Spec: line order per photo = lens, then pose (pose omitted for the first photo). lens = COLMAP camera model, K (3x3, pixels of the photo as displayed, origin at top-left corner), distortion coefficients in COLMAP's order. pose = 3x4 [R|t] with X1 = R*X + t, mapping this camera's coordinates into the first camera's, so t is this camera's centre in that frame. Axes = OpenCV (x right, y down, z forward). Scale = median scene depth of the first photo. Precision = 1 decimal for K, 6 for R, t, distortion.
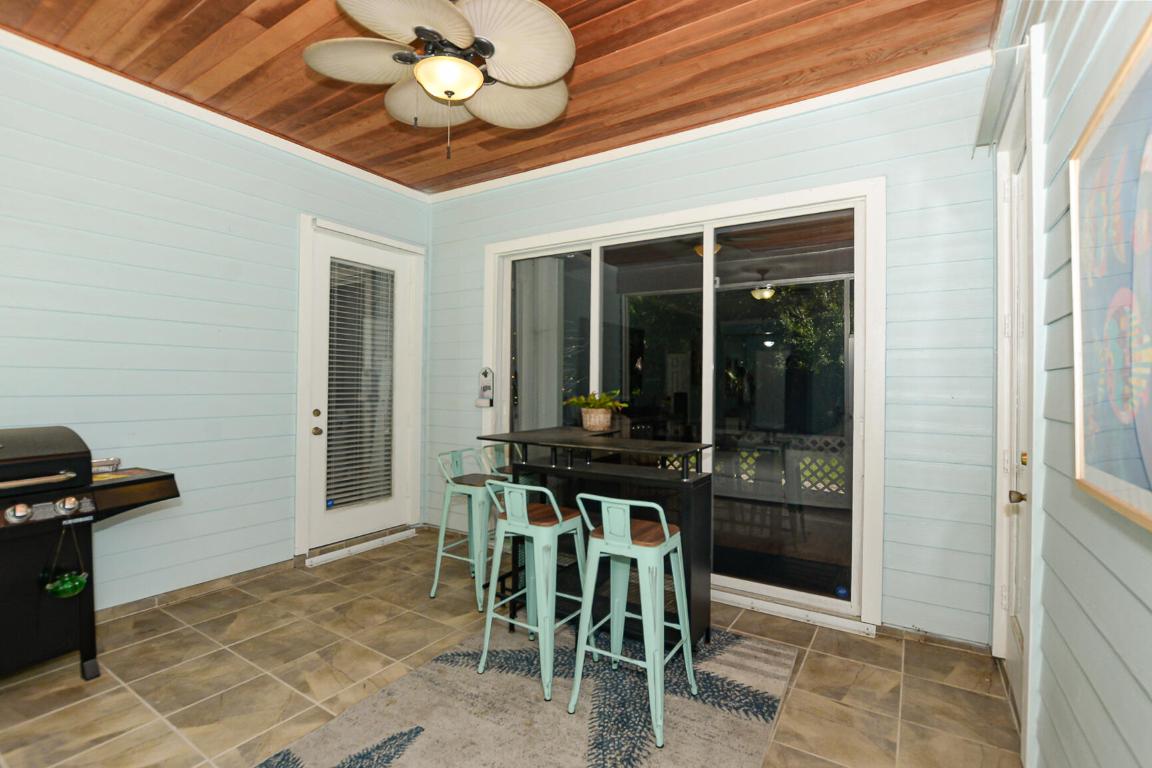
lens RADIAL K [[525.1, 0, 576.0], [0, 525.1, 384.0], [0, 0, 1]] dist [-0.020789, 0.000651]
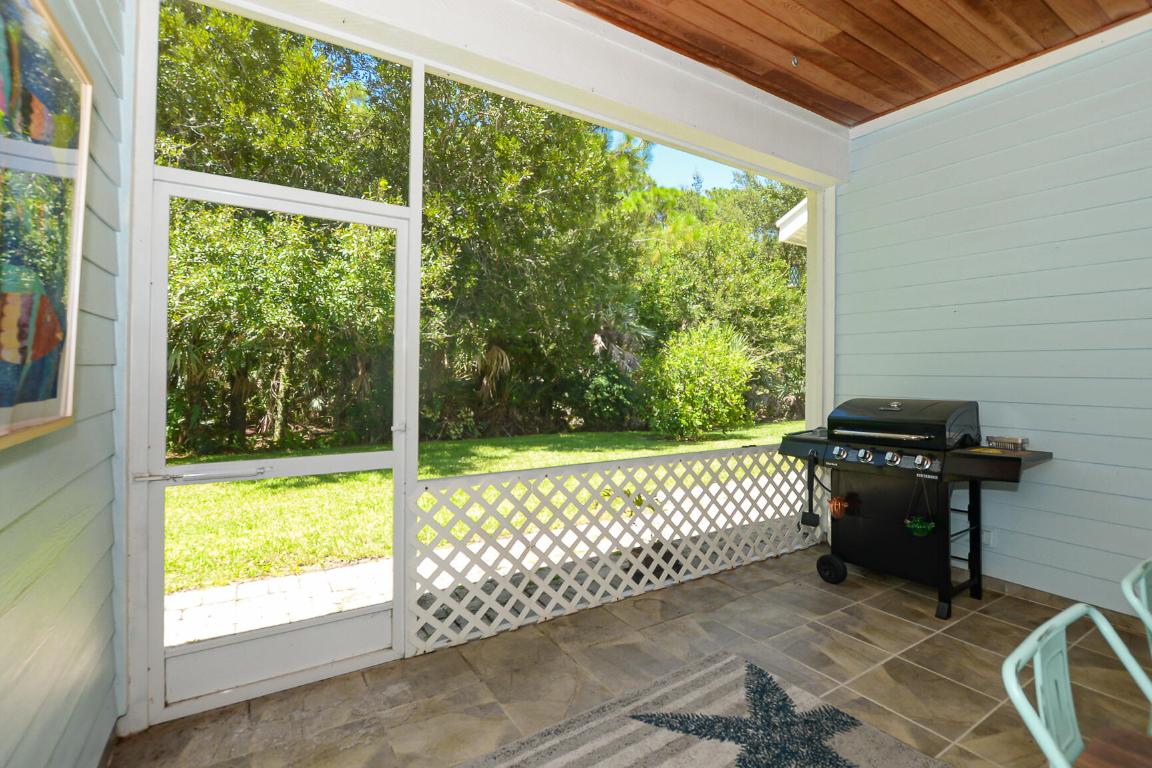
lens RADIAL K [[525.1, 0, 576.0], [0, 525.1, 384.0], [0, 0, 1]] dist [-0.020789, 0.000651]
pose [[-0.431362, 0.002954, -0.902174, 0.482937], [-0.017729, 0.999774, 0.011750, 0.047808], [0.902005, 0.021063, -0.431212, 0.780838]]
